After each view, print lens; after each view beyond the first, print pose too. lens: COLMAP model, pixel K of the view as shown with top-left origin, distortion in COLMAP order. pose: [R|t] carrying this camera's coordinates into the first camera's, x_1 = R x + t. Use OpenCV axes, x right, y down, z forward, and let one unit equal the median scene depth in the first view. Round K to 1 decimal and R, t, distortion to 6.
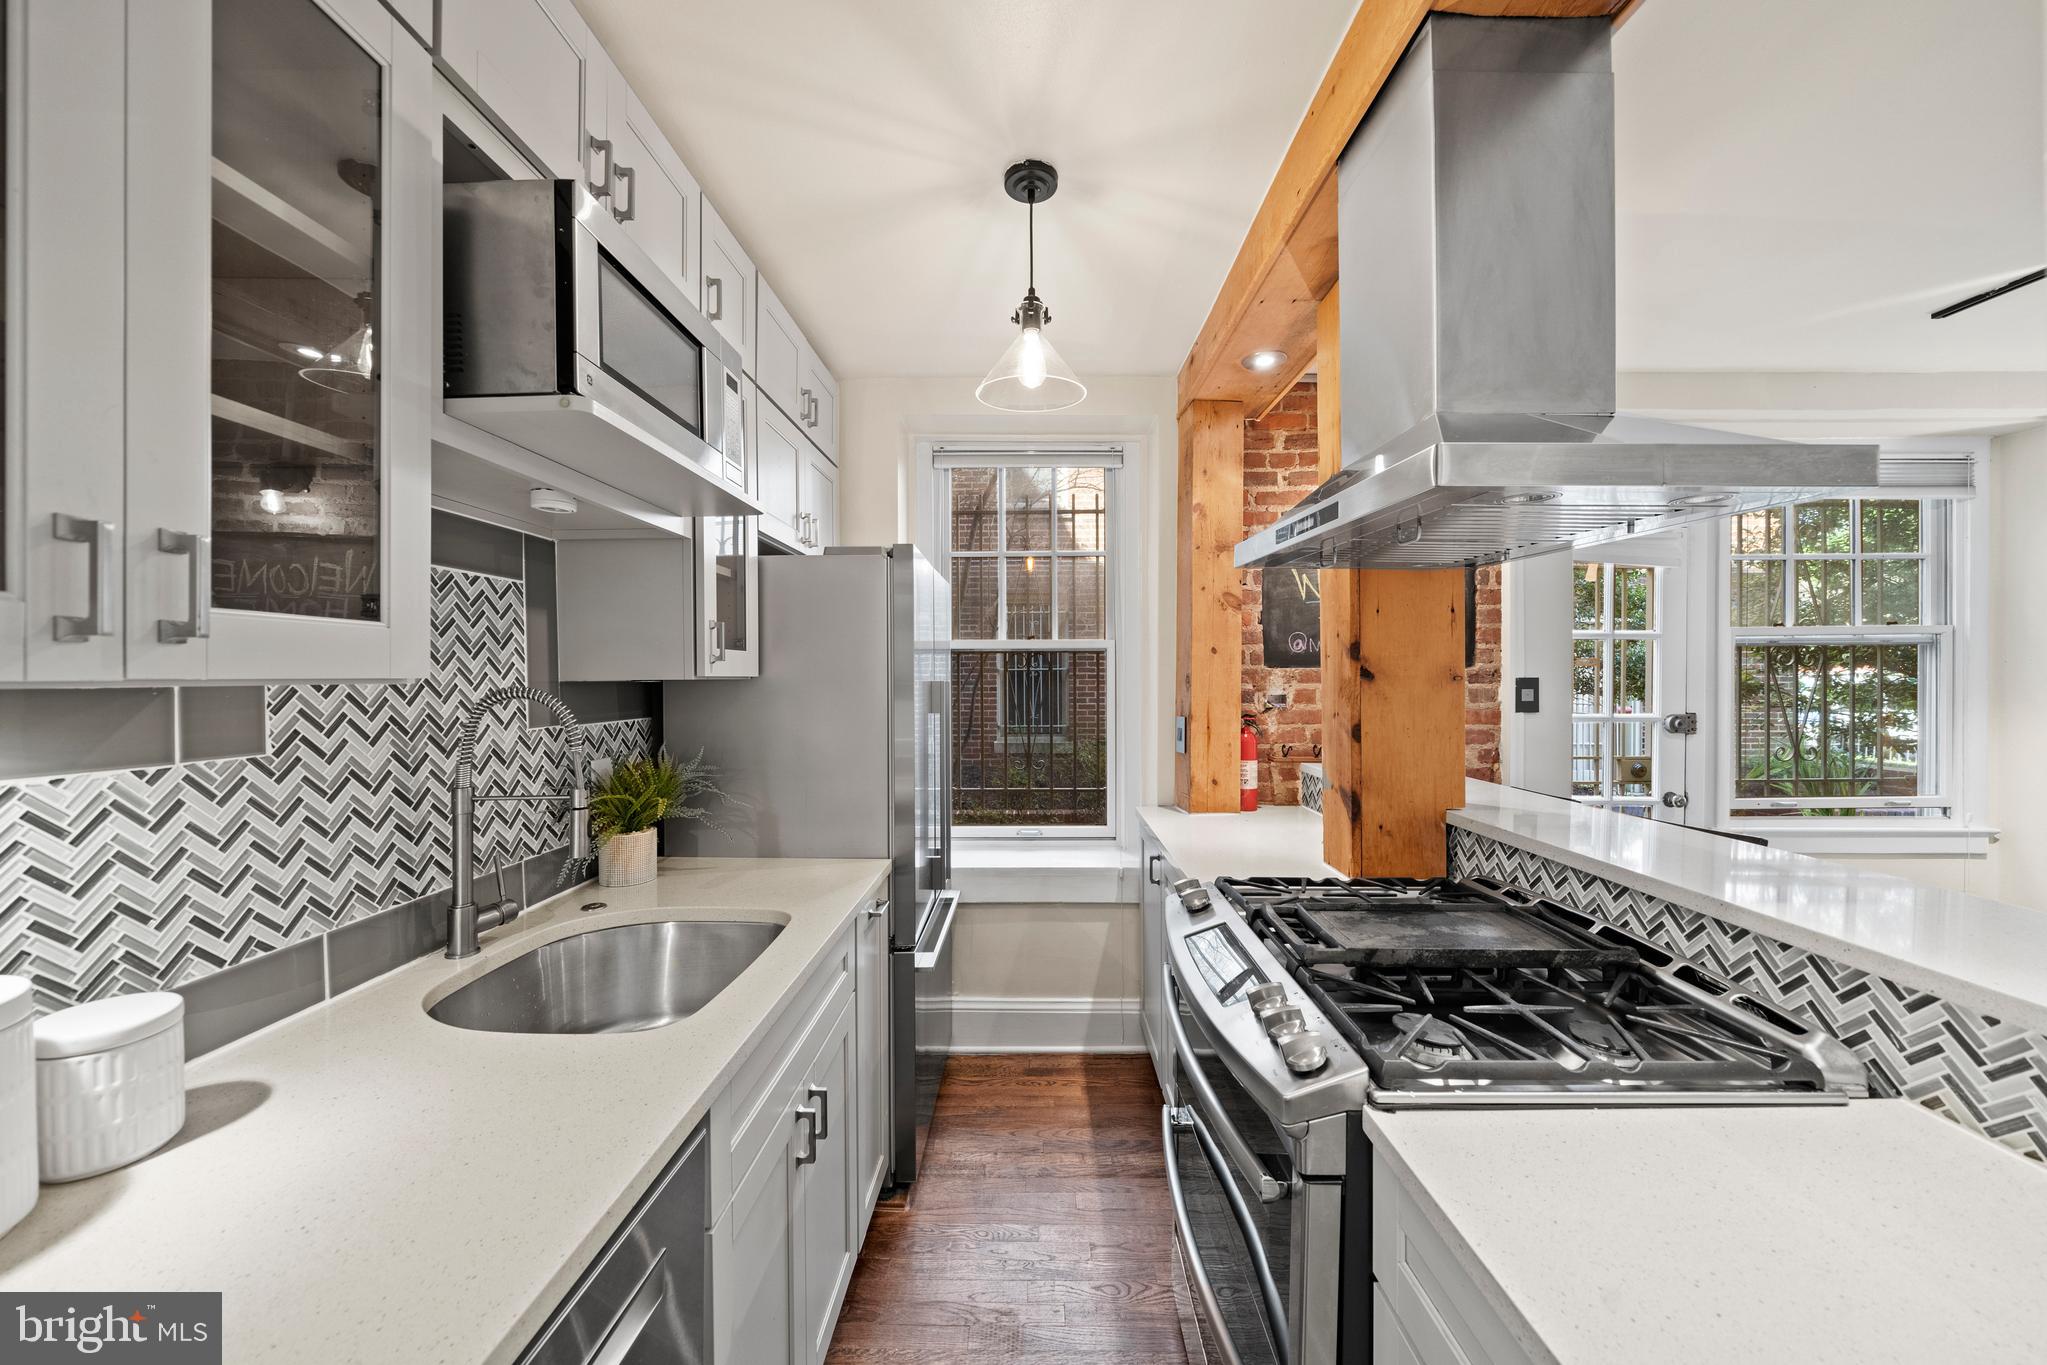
lens RADIAL K [[723.2, 0, 1032.3], [0, 723.2, 681.5], [0, 0, 1]] dist [-0.001285, -0.000162]
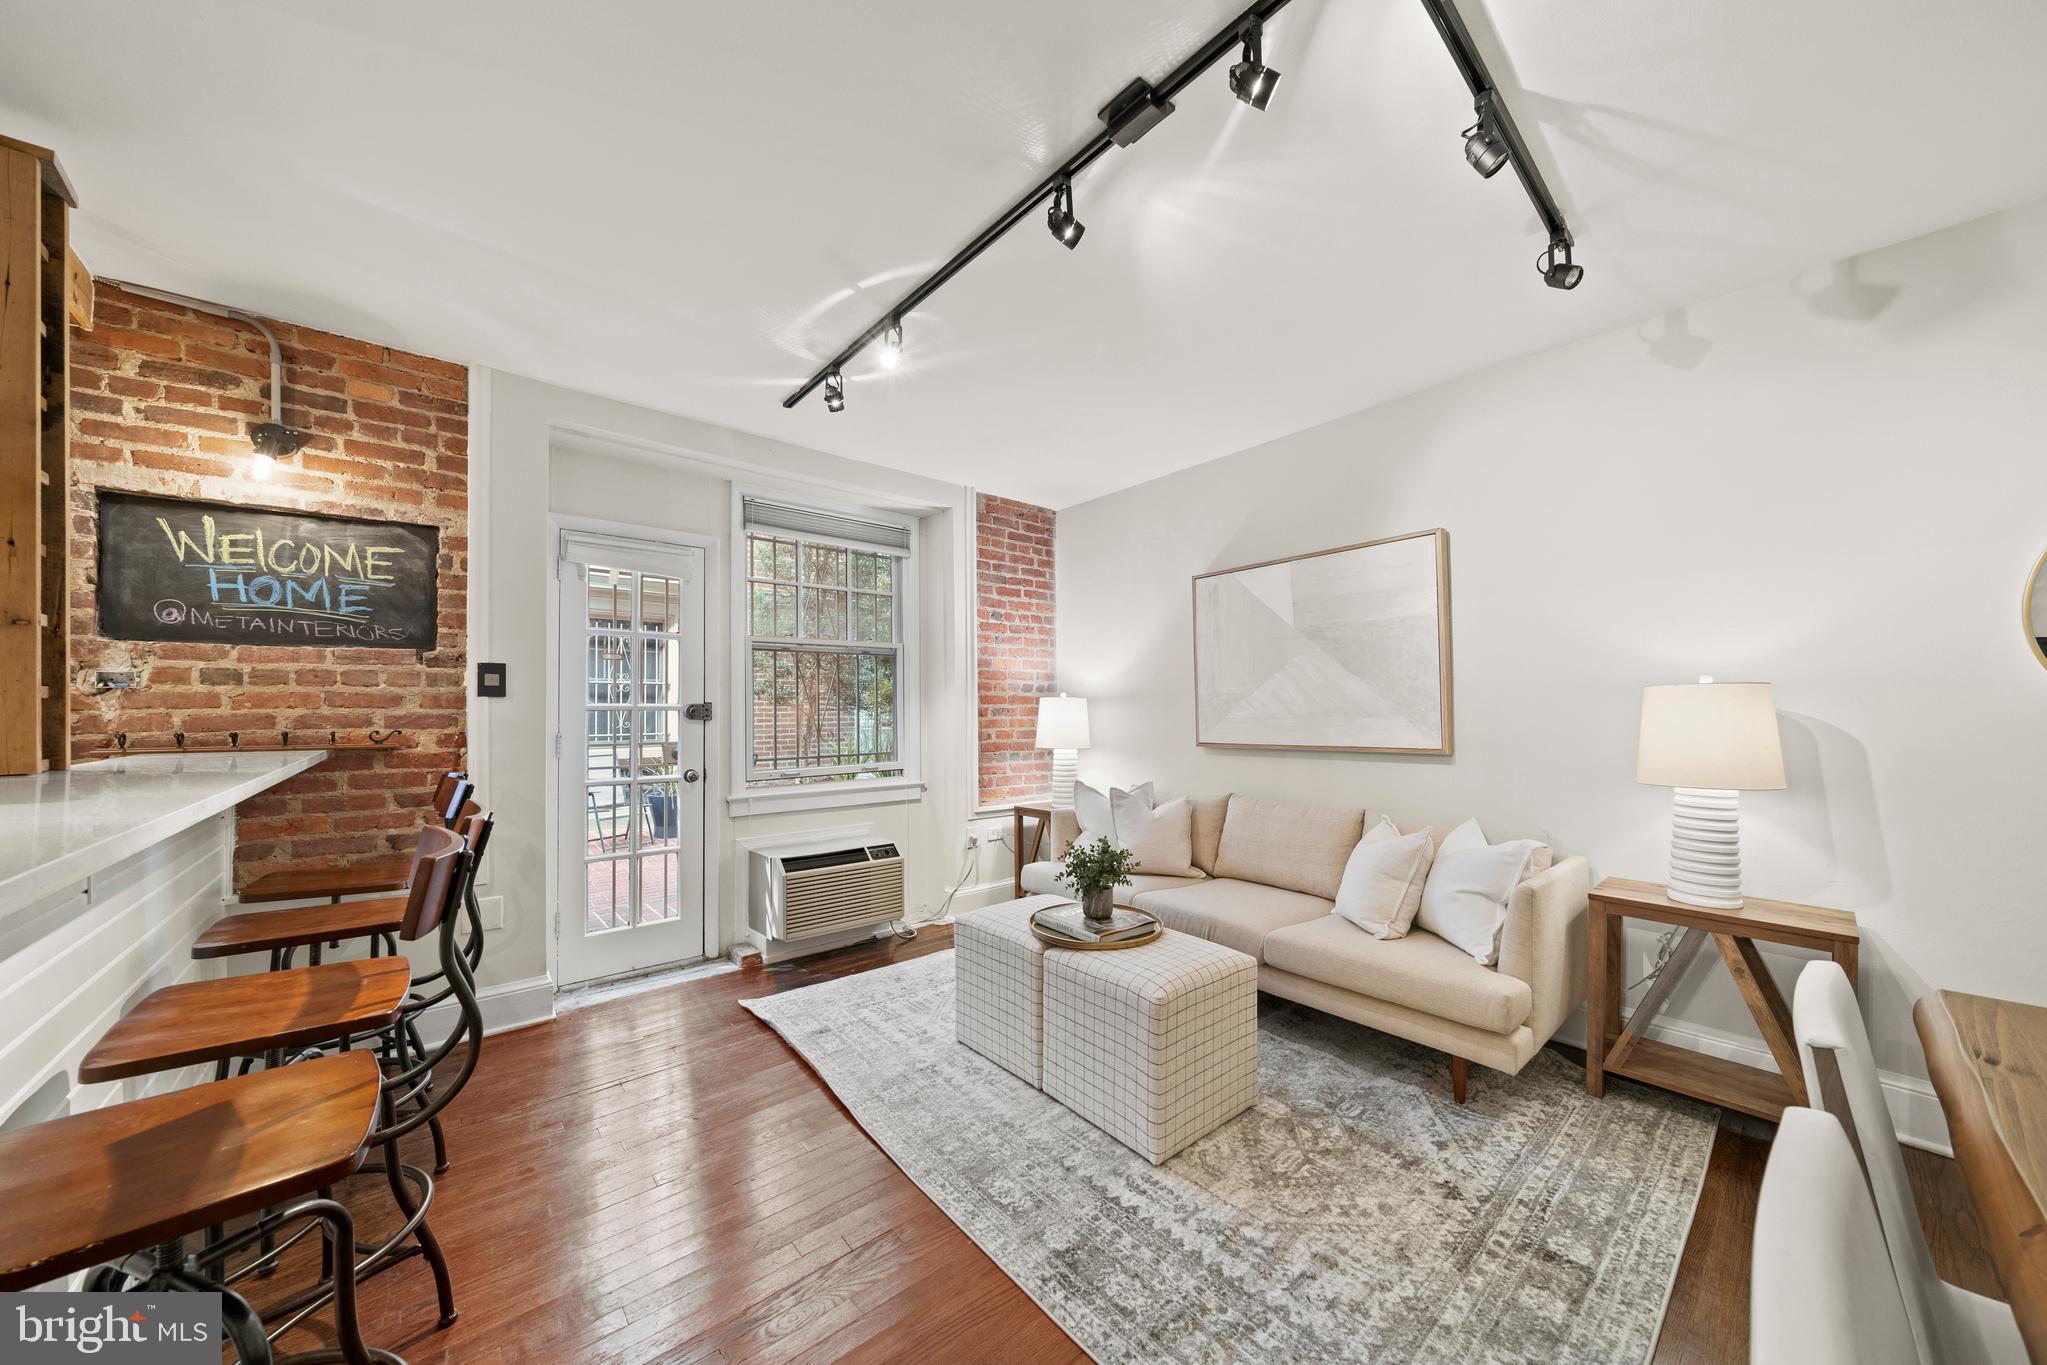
lens RADIAL K [[702.0, 0, 1031.5], [0, 702.0, 701.2], [0, 0, 1]] dist [-0.006968, -0.000061]
pose [[0.756353, 0.005931, 0.654137, 0.614860], [0.006368, 0.999845, -0.016429, 0.070695], [-0.654133, 0.016592, 0.756198, -0.260555]]
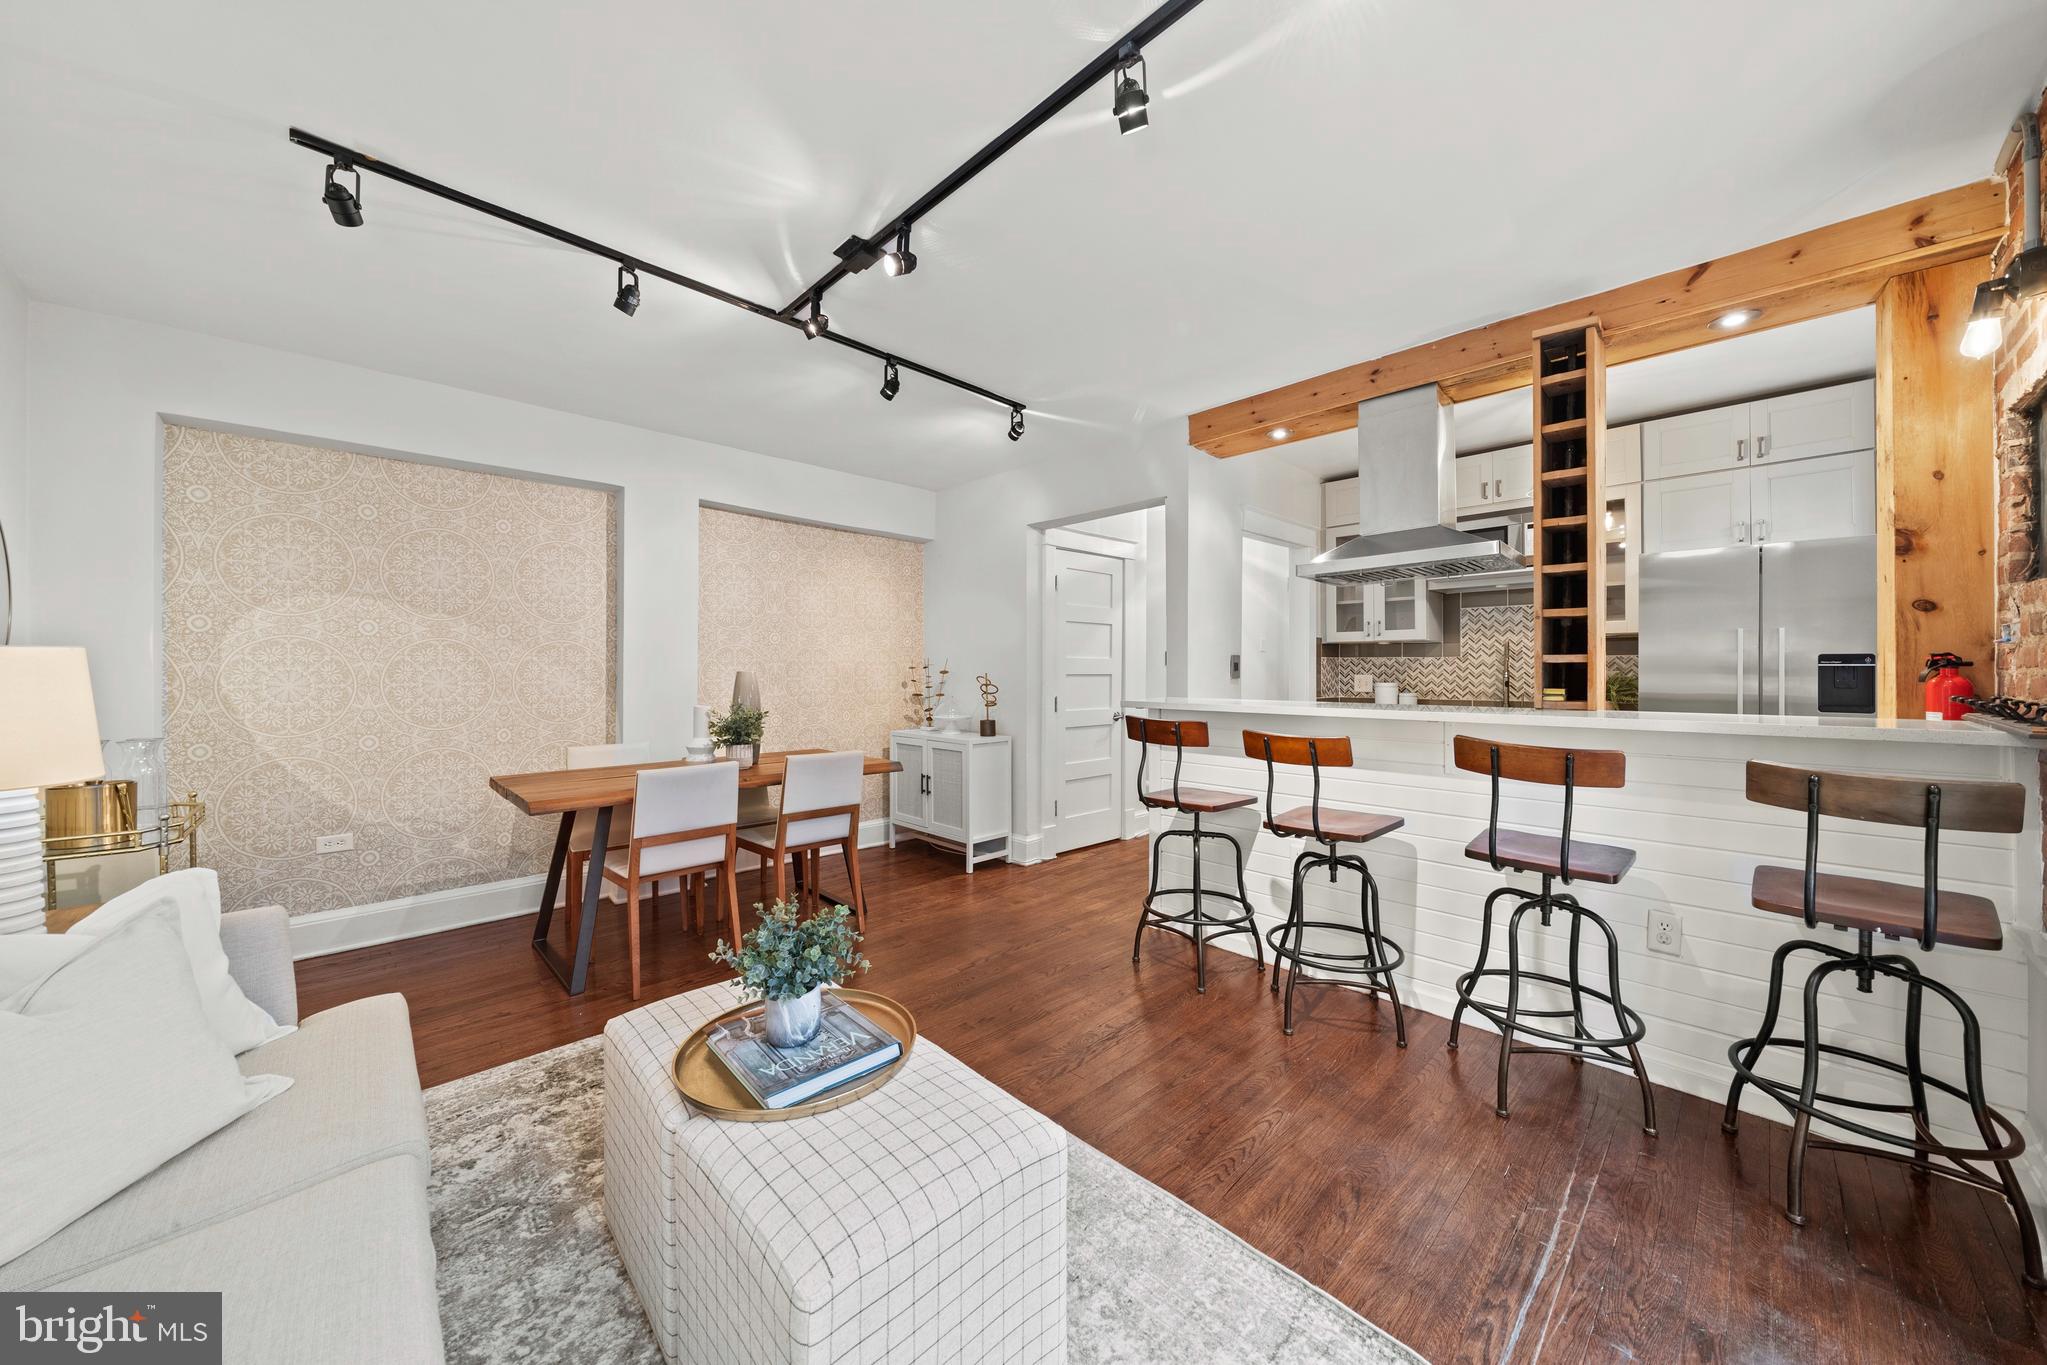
lens RADIAL K [[717.7, 0, 1029.1], [0, 717.7, 670.8], [0, 0, 1]] dist [-0.000615, 0.023197]
pose [[-0.710273, 0.002906, -0.703920, 1.505087], [-0.002816, 0.999972, 0.006969, 0.061048], [0.703920, 0.006932, -0.710245, 0.850505]]
